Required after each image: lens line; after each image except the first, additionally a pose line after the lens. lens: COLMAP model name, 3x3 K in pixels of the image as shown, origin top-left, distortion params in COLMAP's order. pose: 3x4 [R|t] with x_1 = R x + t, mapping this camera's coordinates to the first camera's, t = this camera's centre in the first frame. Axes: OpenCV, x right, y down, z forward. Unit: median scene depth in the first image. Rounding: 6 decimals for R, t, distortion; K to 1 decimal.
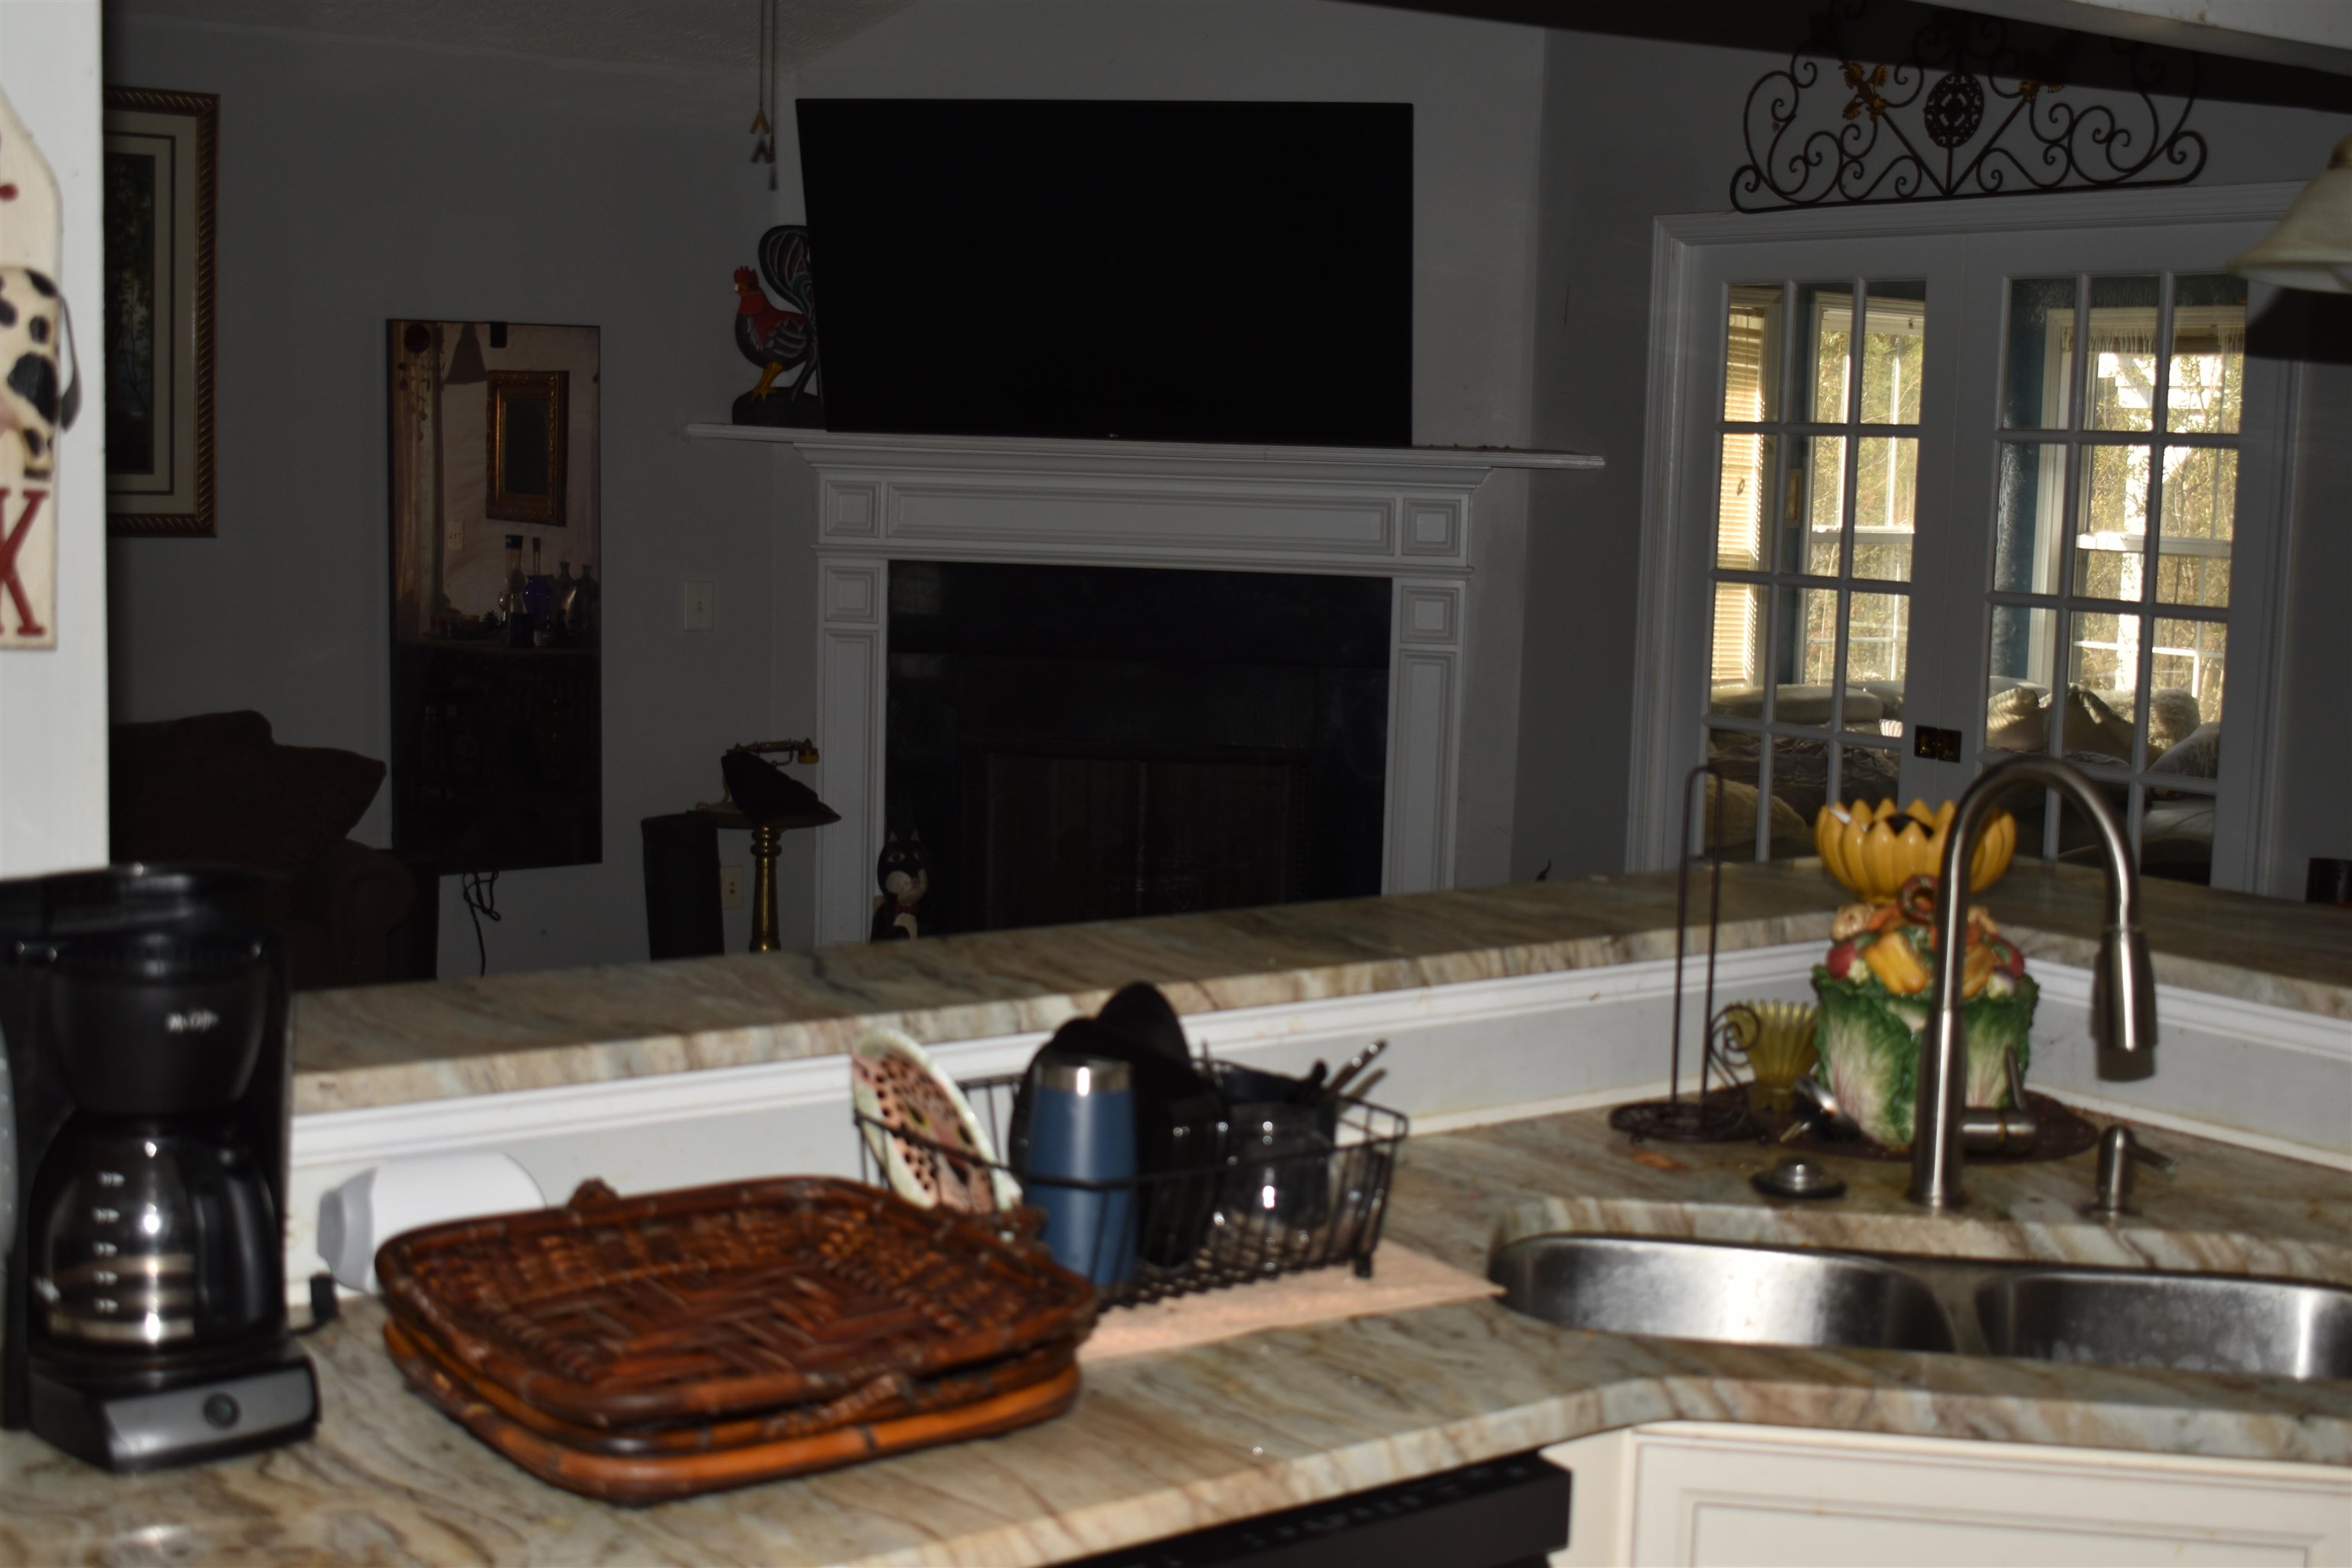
lens RADIAL K [[2987.7, 0, 1176.2], [0, 2987.7, 734.9], [0, 0, 1]] dist [-0.021734, -0.042034]
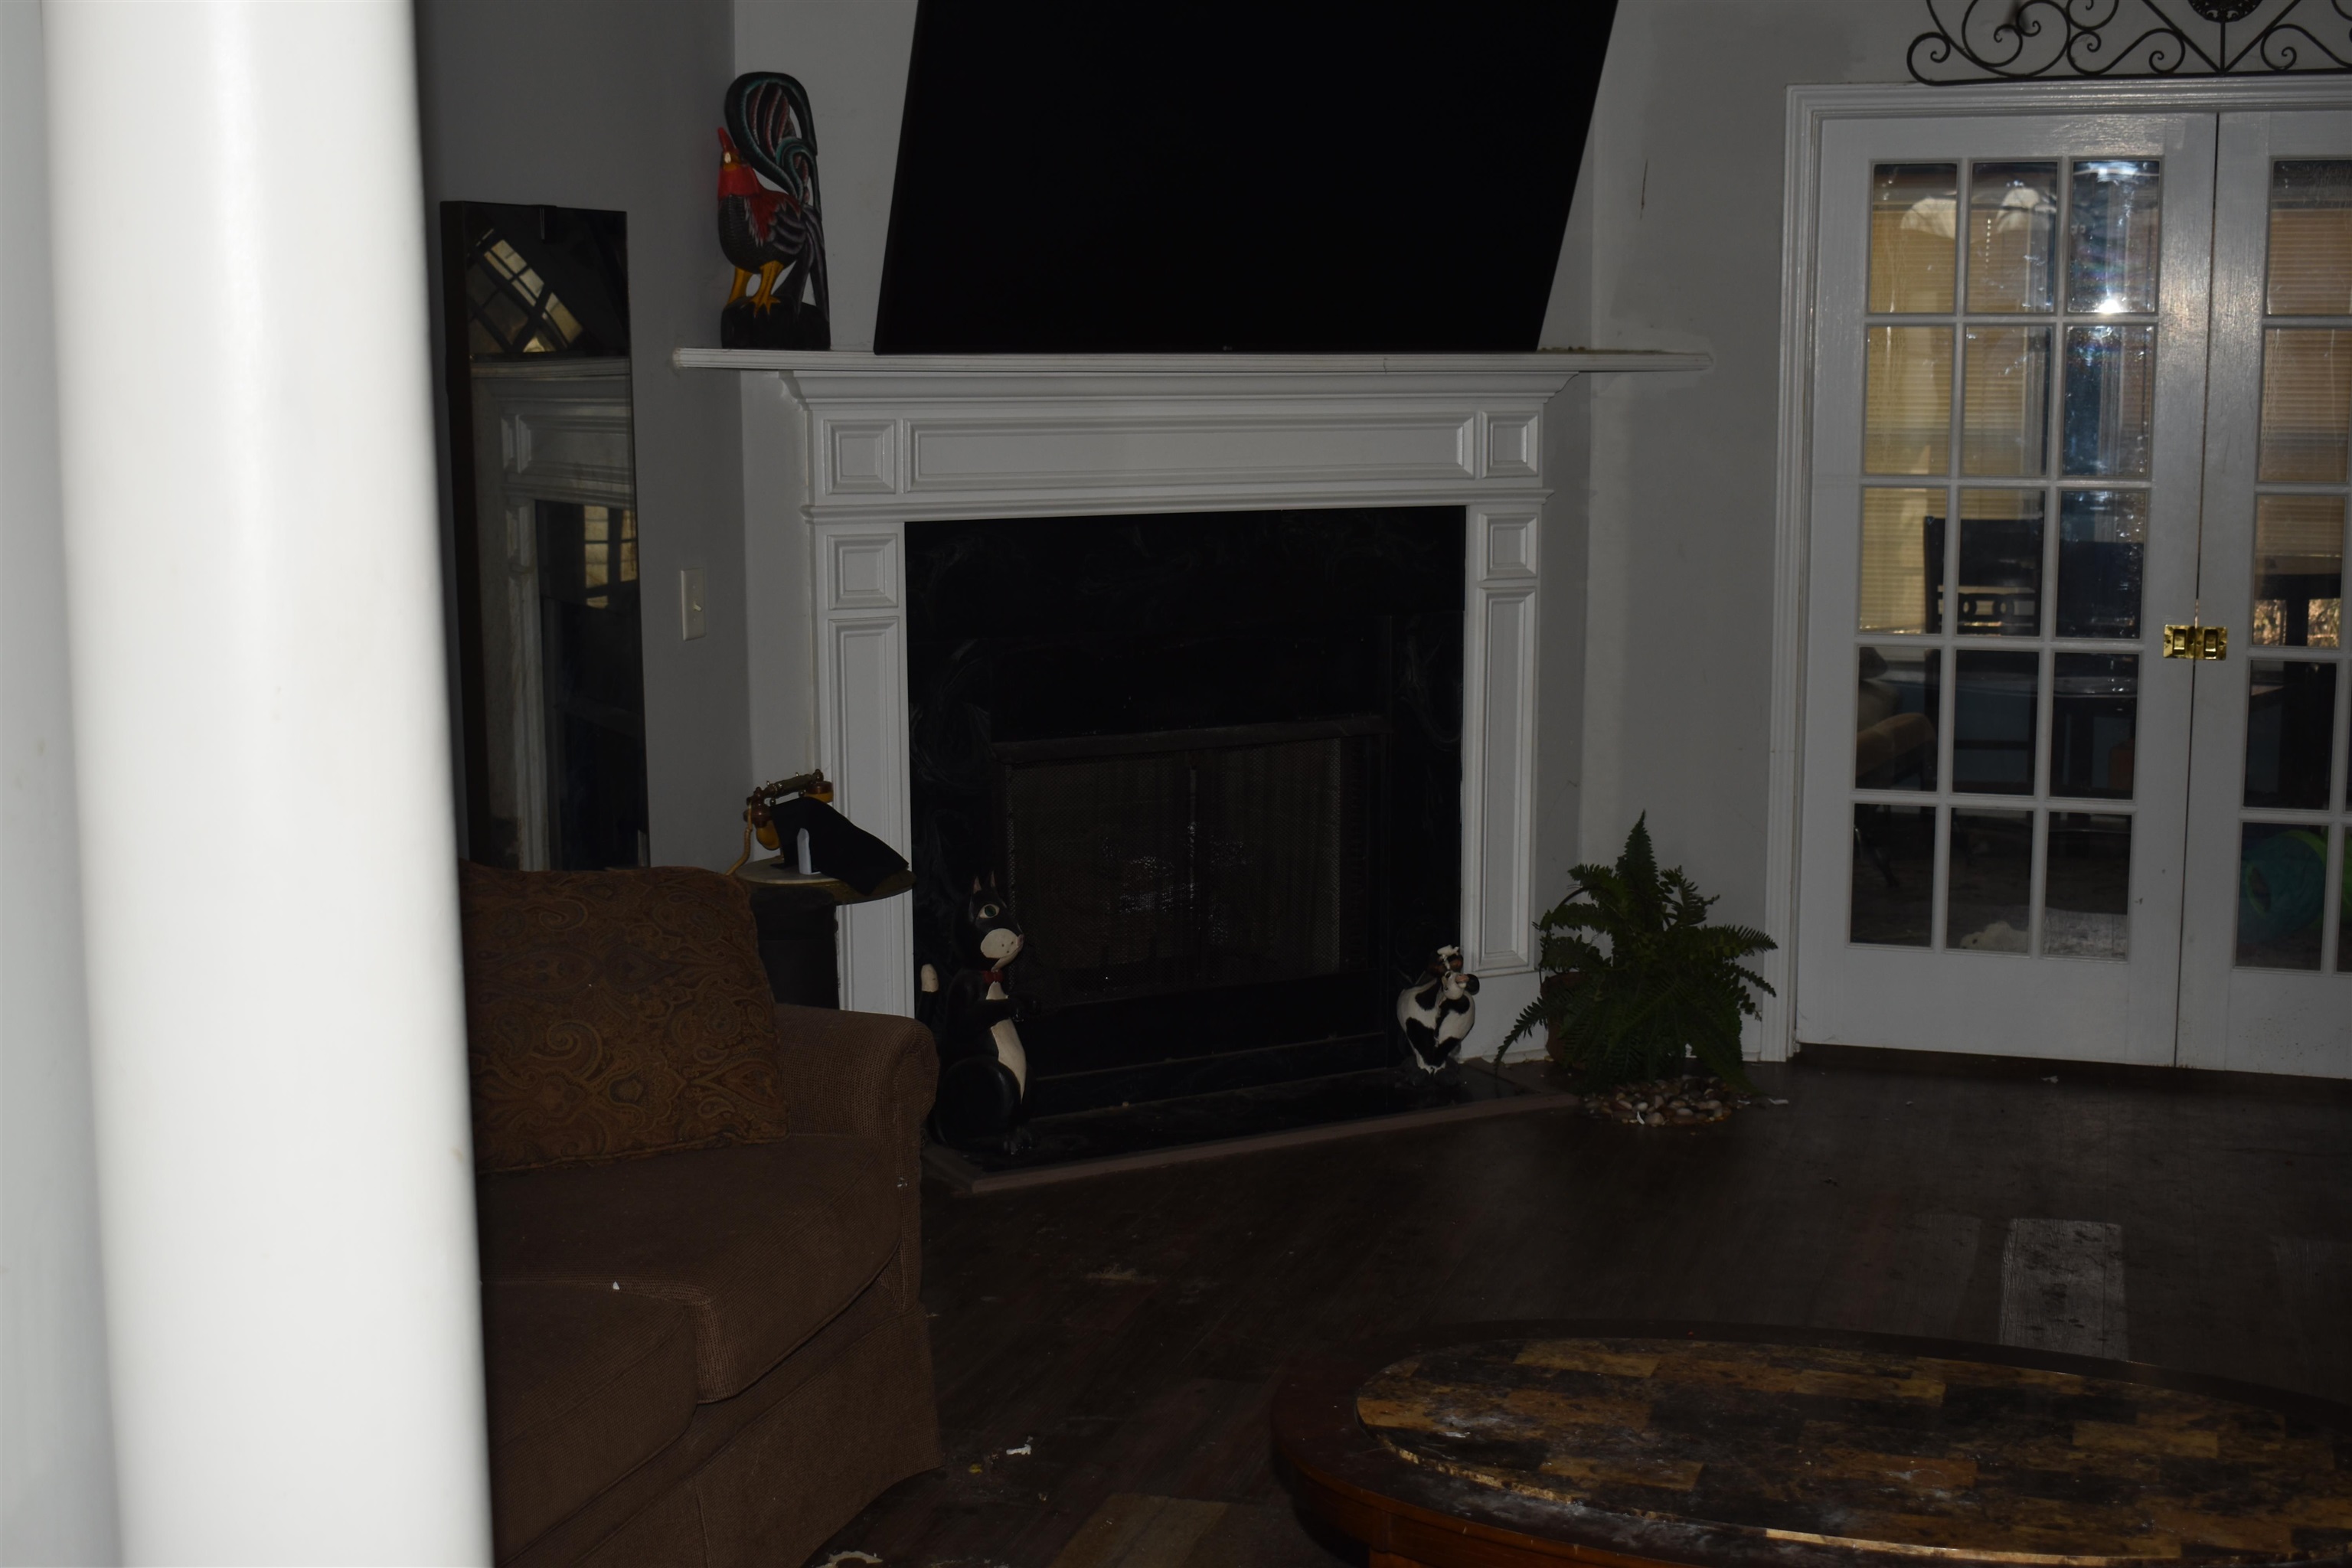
lens RADIAL K [[2987.7, 0, 1176.2], [0, 2987.7, 734.9], [0, 0, 1]] dist [-0.021734, -0.042034]
pose [[0.797283, -0.107846, 0.593893, -0.576245], [0.084736, 0.994163, 0.066776, -0.057644], [-0.597629, -0.002915, 0.801768, 0.408968]]
